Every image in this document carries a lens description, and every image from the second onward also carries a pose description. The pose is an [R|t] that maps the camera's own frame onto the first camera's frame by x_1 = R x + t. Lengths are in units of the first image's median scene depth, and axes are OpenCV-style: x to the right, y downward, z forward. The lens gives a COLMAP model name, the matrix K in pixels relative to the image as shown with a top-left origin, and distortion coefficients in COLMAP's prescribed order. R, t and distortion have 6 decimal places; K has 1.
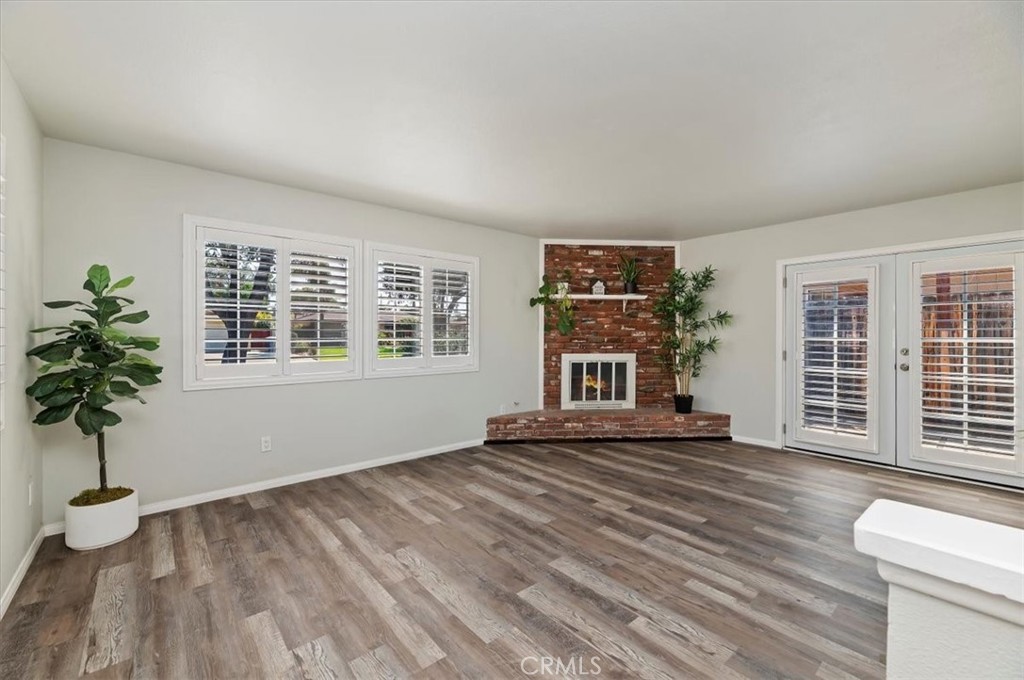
lens RADIAL K [[423.2, 0, 510.6], [0, 423.2, 325.6], [0, 0, 1]] dist [-0.002348, 0.000259]
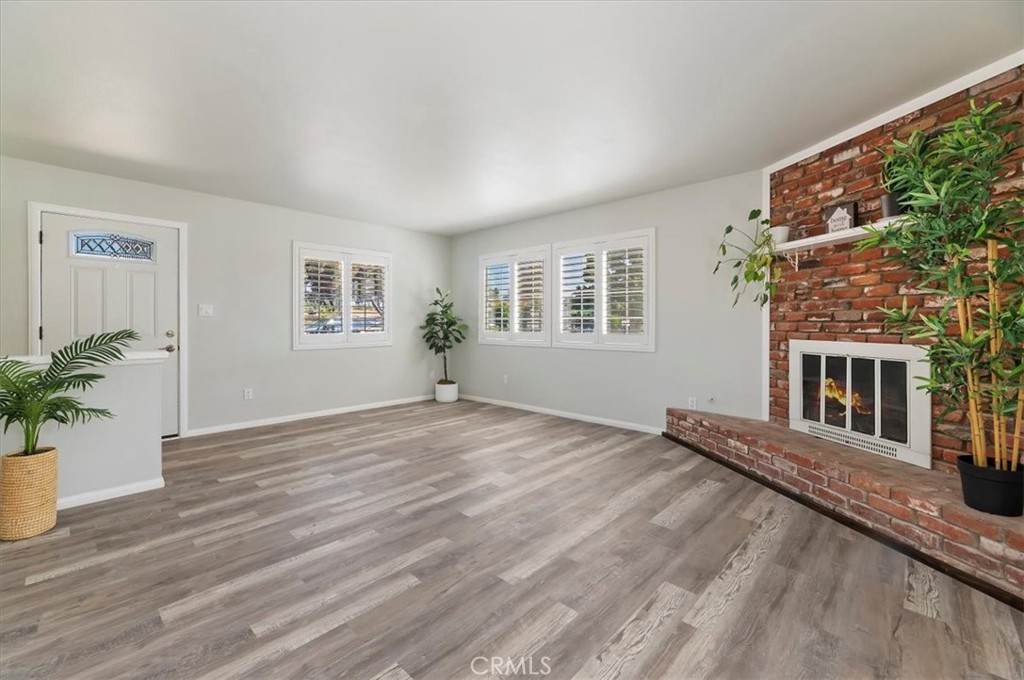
lens RADIAL K [[431.8, 0, 505.4], [0, 431.8, 309.7], [0, 0, 1]] dist [0.000107, 0.000094]
pose [[0.096294, -0.031489, -0.994855, 0.824313], [0.023676, 0.999289, -0.029338, 0.035944], [0.995071, -0.020729, 0.096971, 0.597558]]
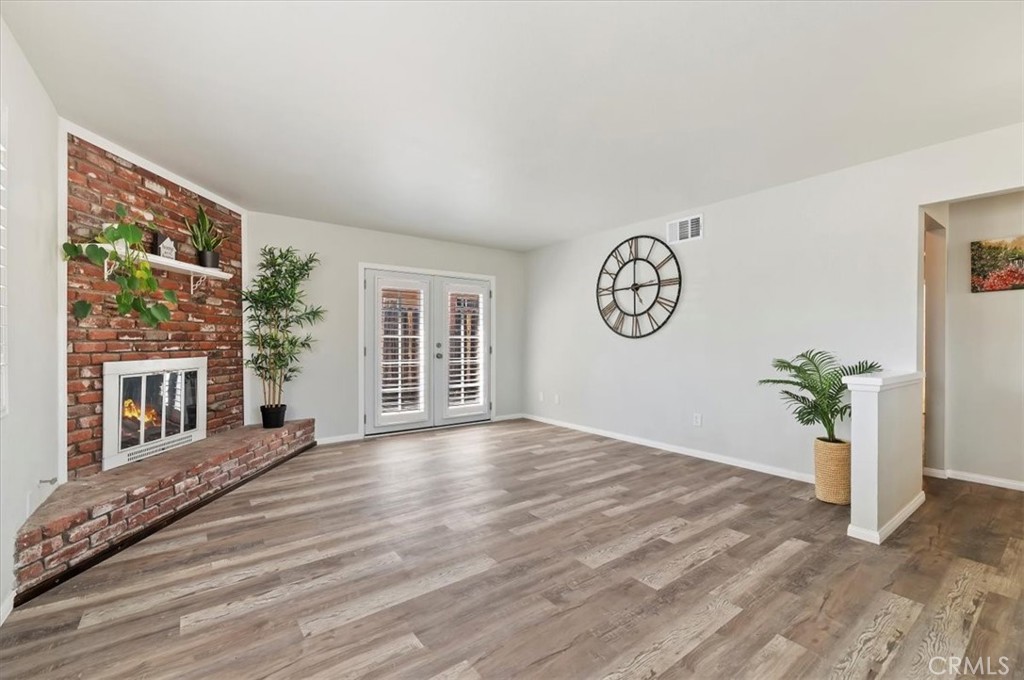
lens RADIAL K [[431.2, 0, 511.8], [0, 431.2, 337.5], [0, 0, 1]] dist [-0.001088, -0.000089]
pose [[0.066907, 0.006719, 0.997737, -0.422541], [-0.024488, 0.999687, -0.005090, 0.030737], [-0.997459, -0.024092, 0.067051, 0.544100]]
